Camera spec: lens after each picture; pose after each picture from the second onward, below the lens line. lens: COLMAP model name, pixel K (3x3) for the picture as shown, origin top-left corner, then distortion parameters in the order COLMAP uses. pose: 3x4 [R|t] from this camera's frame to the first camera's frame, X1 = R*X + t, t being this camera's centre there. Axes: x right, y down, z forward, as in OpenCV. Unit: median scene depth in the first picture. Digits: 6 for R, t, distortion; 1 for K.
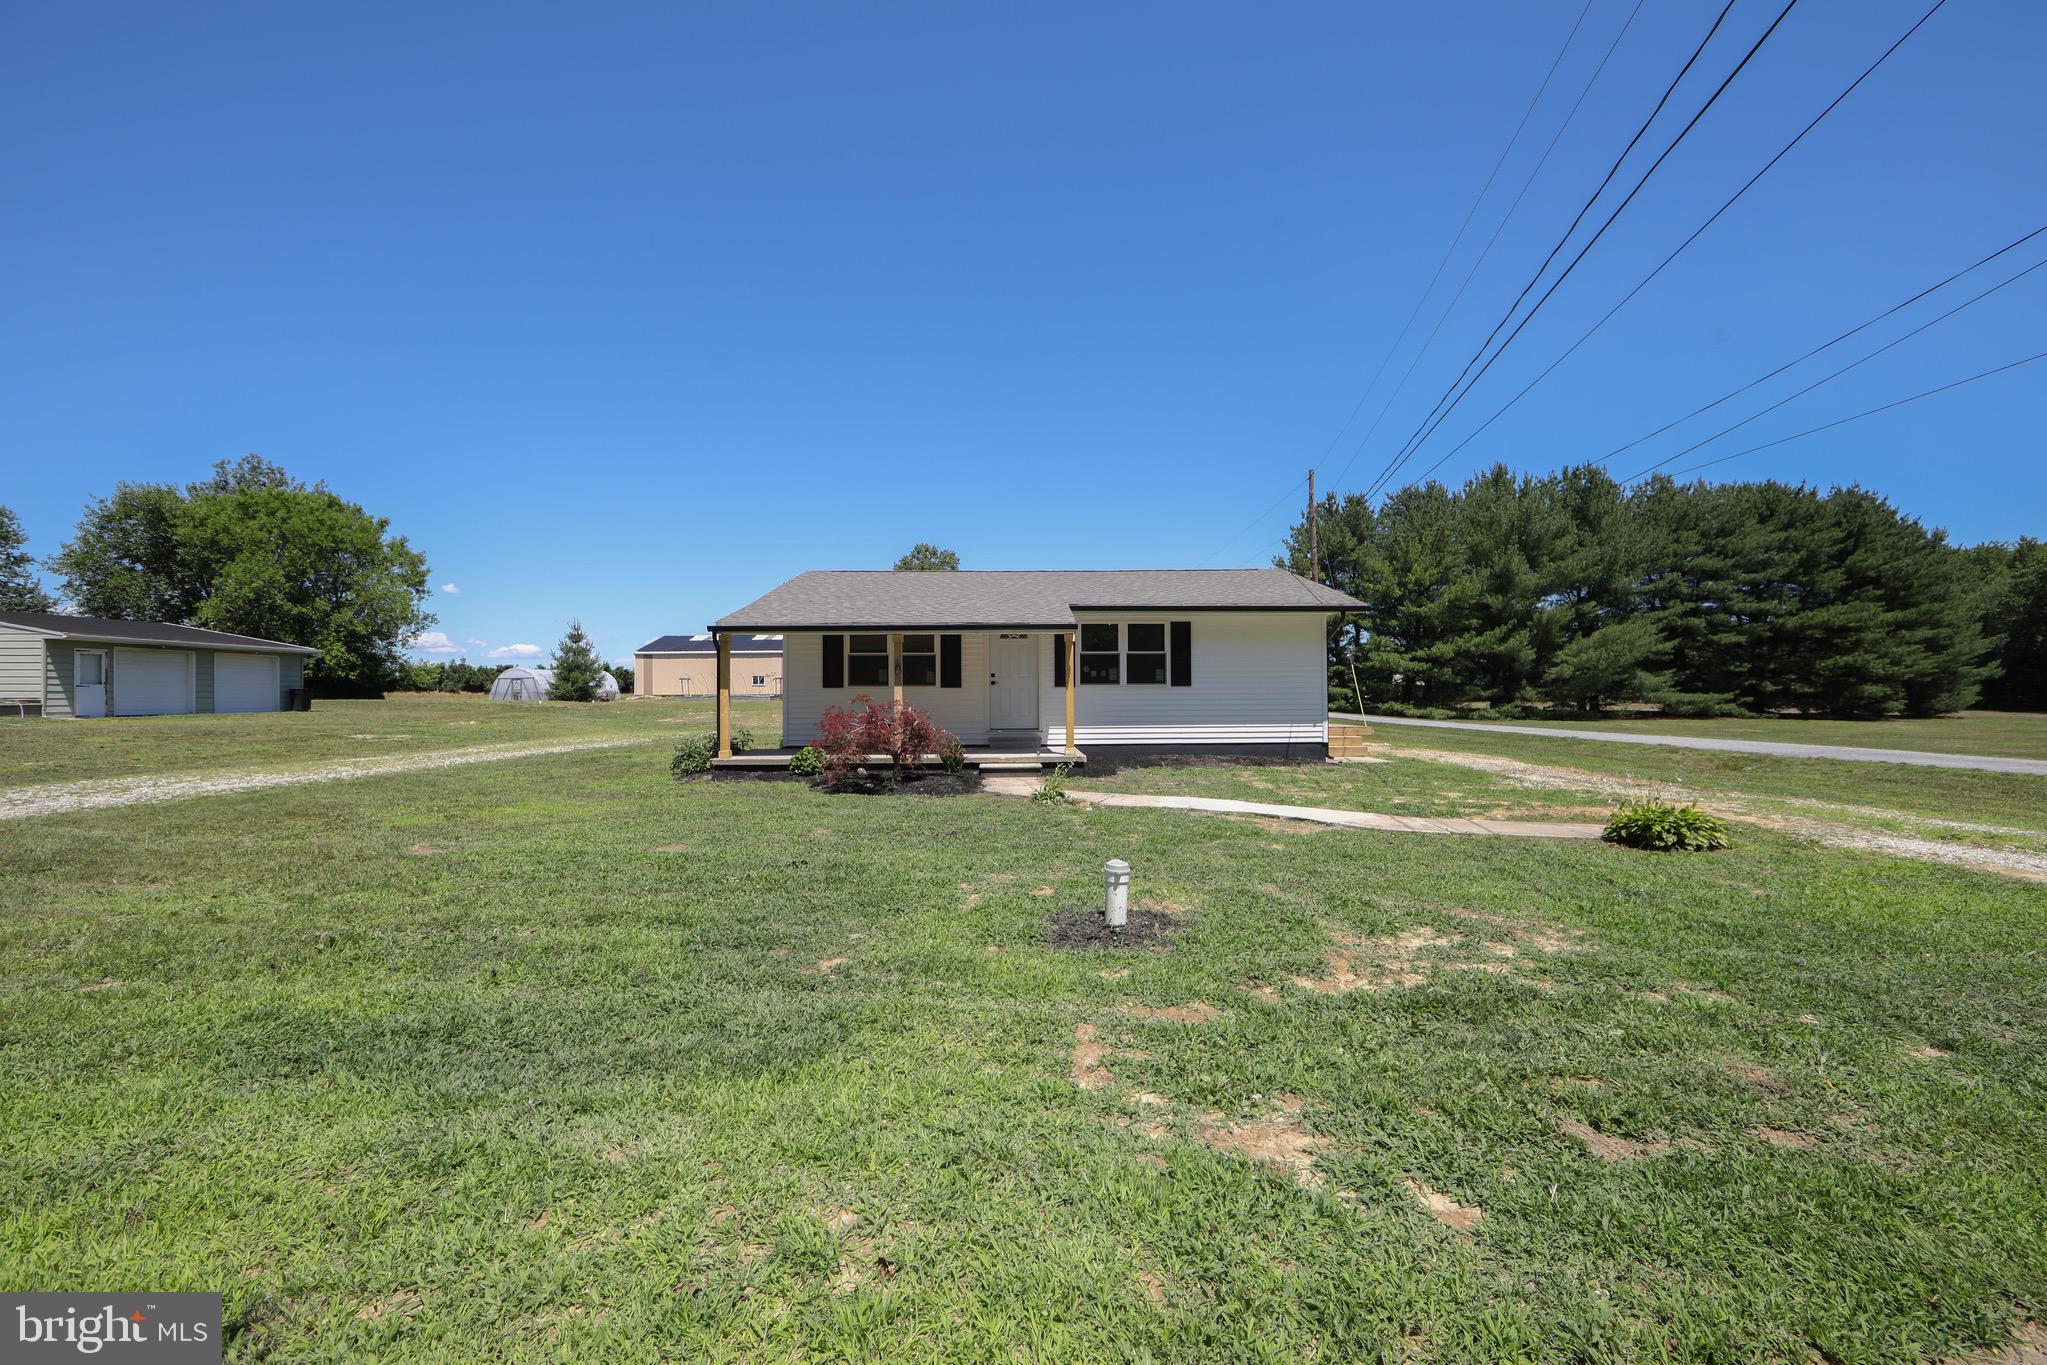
lens RADIAL K [[811.4, 0, 1023.5], [0, 811.4, 682.5], [0, 0, 1]] dist [0.000169, 0.000004]
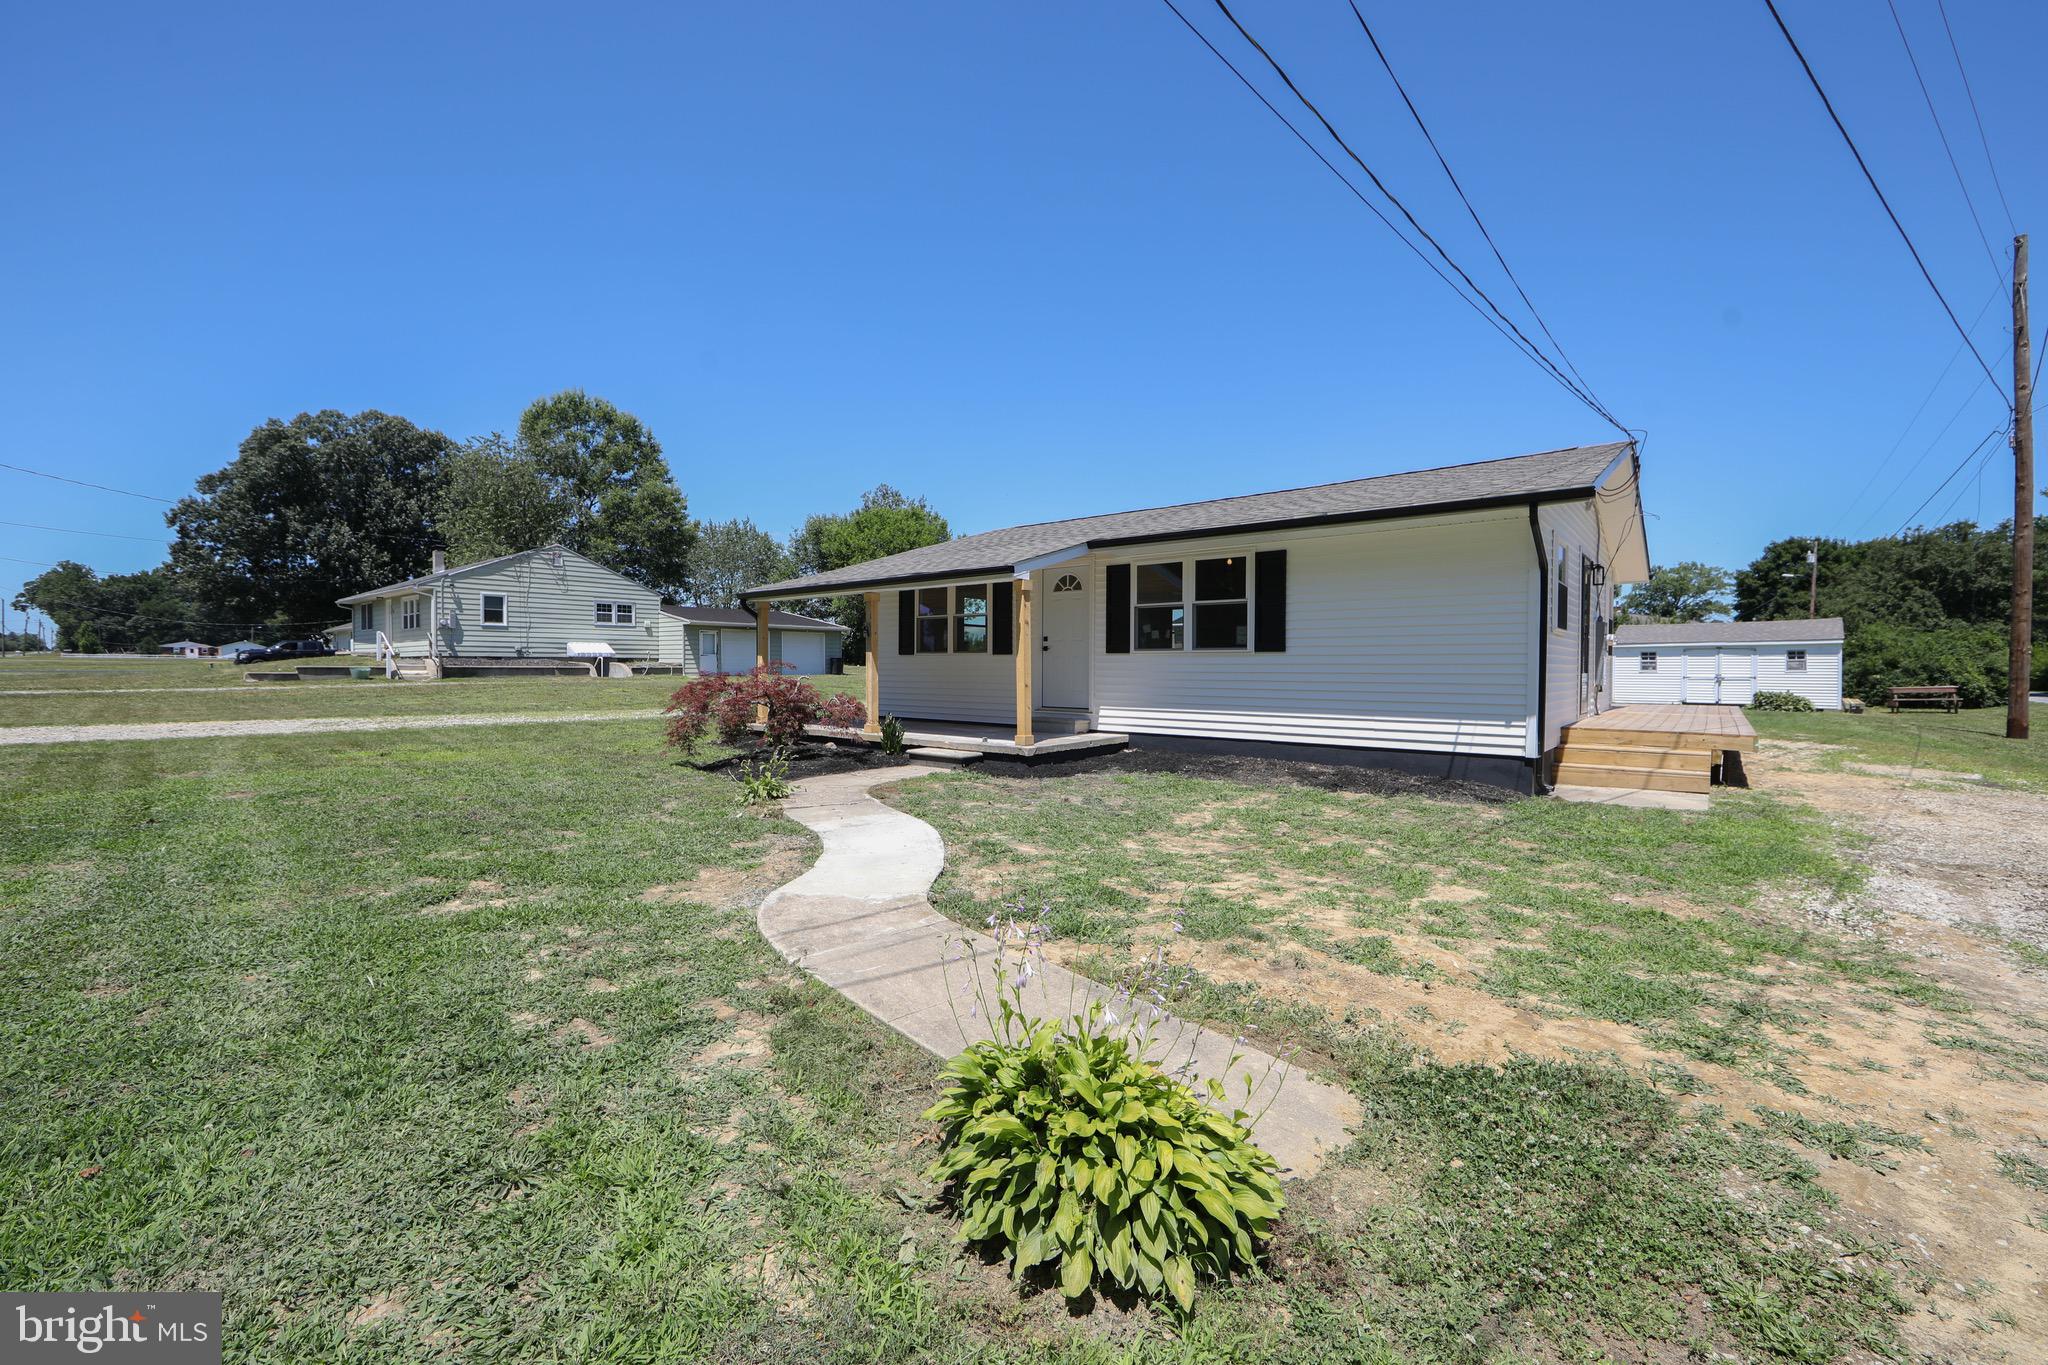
lens RADIAL K [[833.4, 0, 1024.0], [0, 833.4, 682.5], [0, 0, 1]] dist [-0.002596, -0.000271]
pose [[0.748437, 0.021345, -0.662862, 0.158820], [0.001090, 0.999441, 0.033414, 0.002062], [0.663205, -0.025731, 0.747995, 0.124222]]
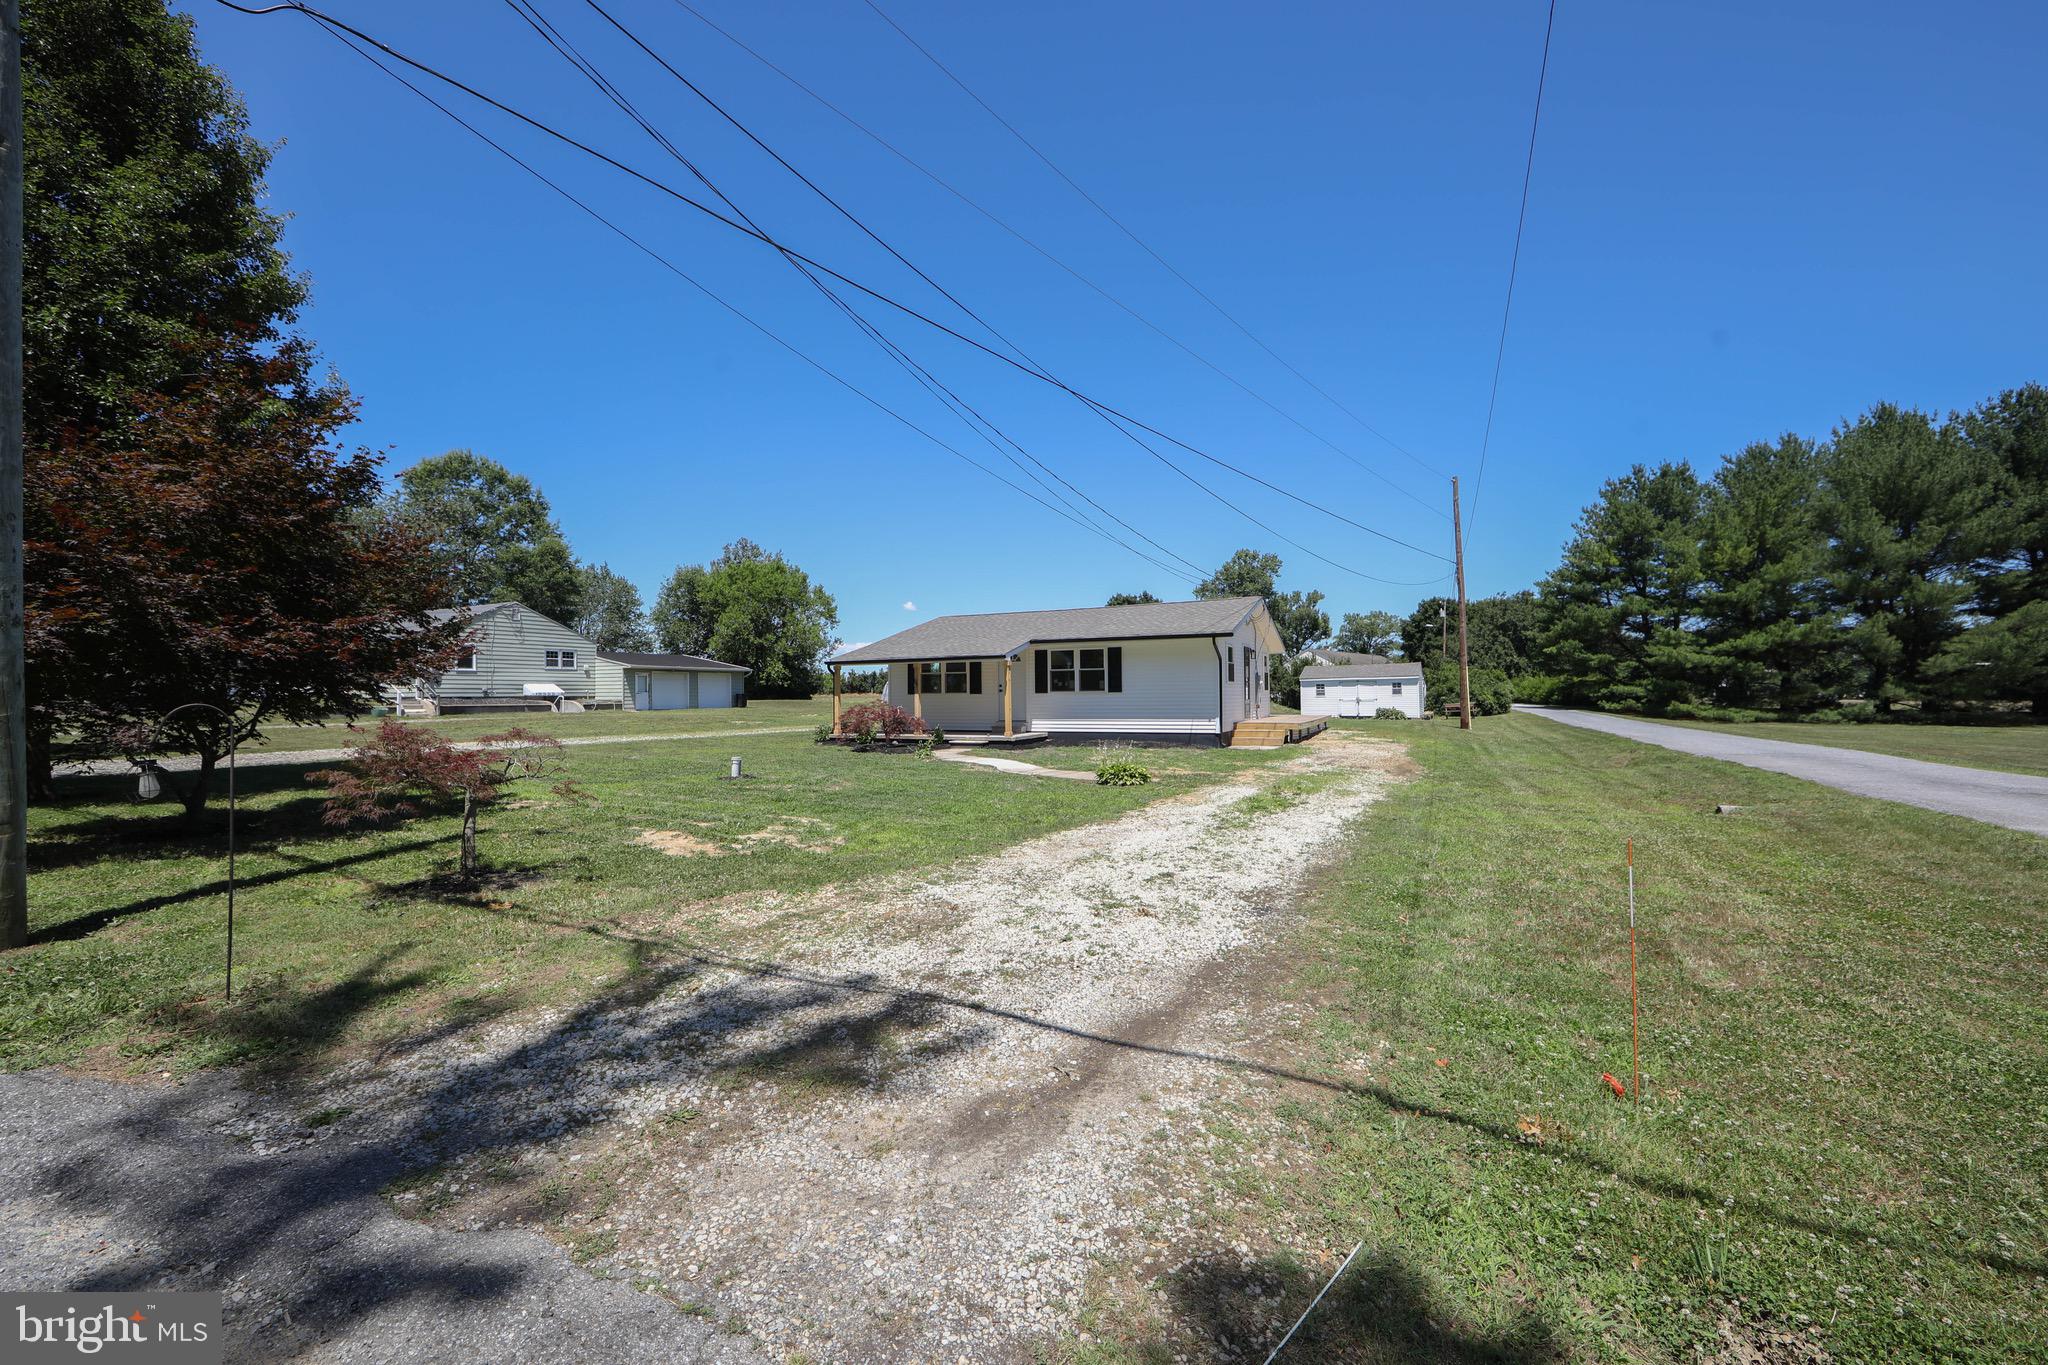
lens RADIAL K [[822.5, 0, 1021.8], [0, 822.5, 679.9], [0, 0, 1]] dist [-0.016393, -0.000012]
pose [[0.884030, -0.011715, -0.467284, 0.237575], [0.011114, 0.999930, -0.004044, -0.004442], [0.467299, -0.001619, 0.884098, -0.116583]]
